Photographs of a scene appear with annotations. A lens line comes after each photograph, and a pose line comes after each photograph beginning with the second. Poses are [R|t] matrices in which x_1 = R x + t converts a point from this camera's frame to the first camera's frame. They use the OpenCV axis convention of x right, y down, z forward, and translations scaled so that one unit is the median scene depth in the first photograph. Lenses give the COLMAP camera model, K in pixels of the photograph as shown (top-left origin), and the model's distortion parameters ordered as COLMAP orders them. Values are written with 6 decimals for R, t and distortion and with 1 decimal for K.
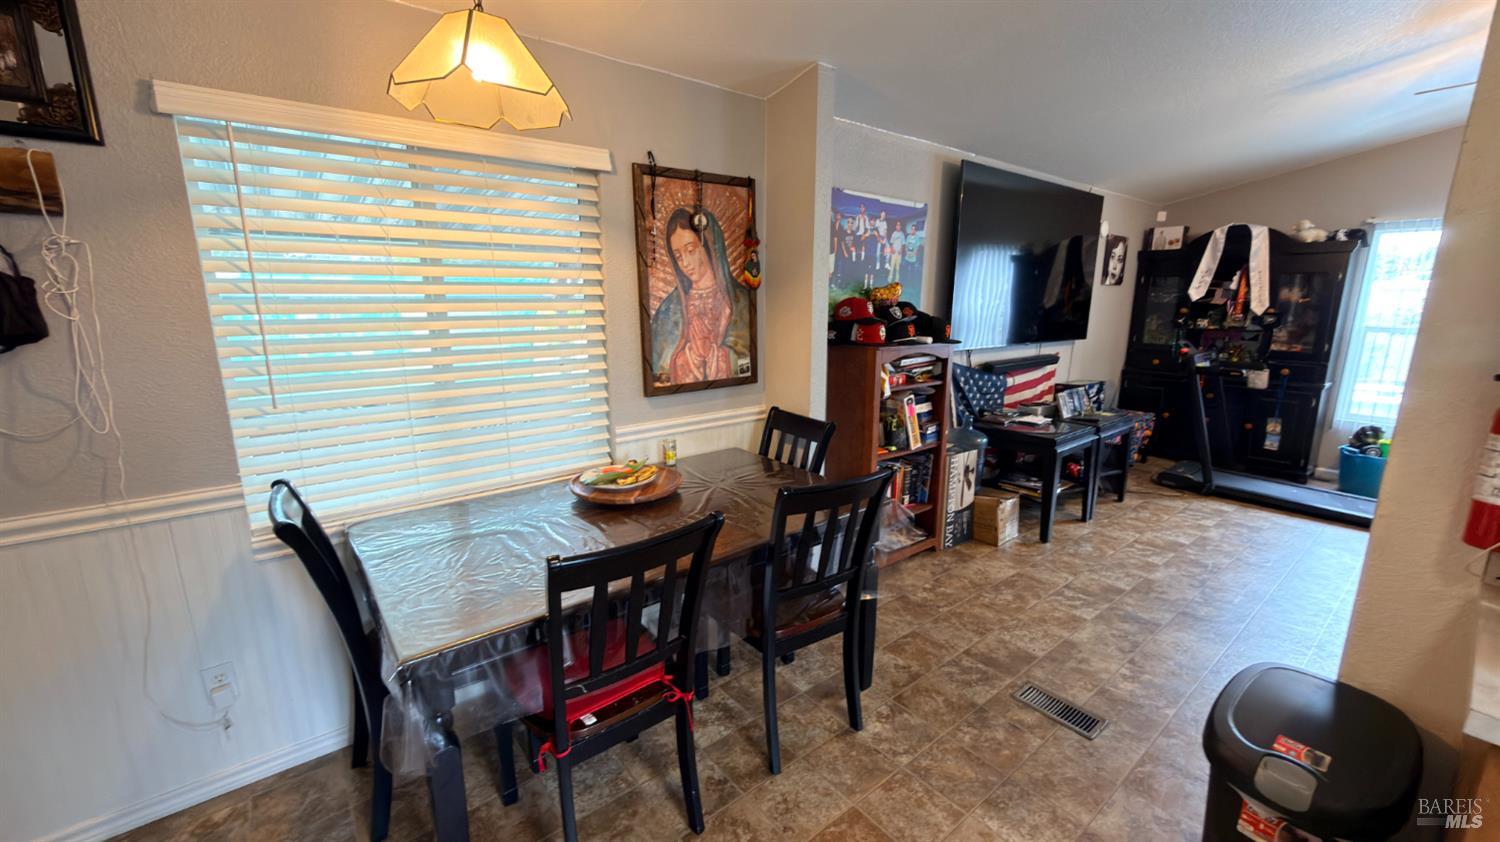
lens RADIAL K [[599.0, 0, 745.7], [0, 599.0, 421.4], [0, 0, 1]] dist [0.003659, -0.001254]
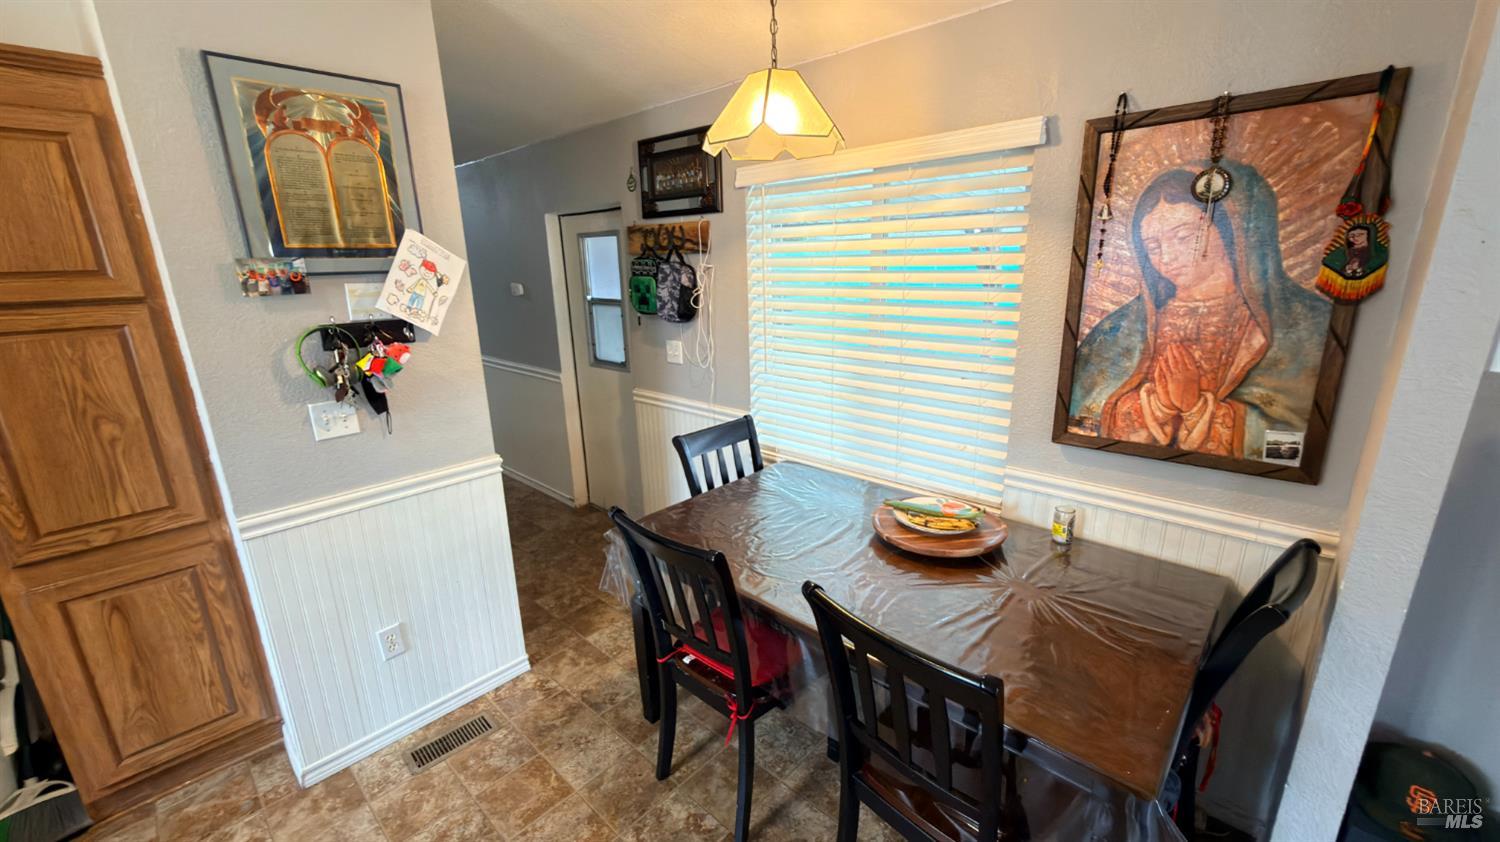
lens RADIAL K [[599.0, 0, 755.1], [0, 599.0, 420.3], [0, 0, 1]] dist [0.003659, -0.001254]
pose [[0.147165, 0.253510, -0.956073, 0.425323], [-0.185117, 0.956577, 0.225149, -0.144961], [0.971635, 0.143852, 0.187703, 0.433303]]
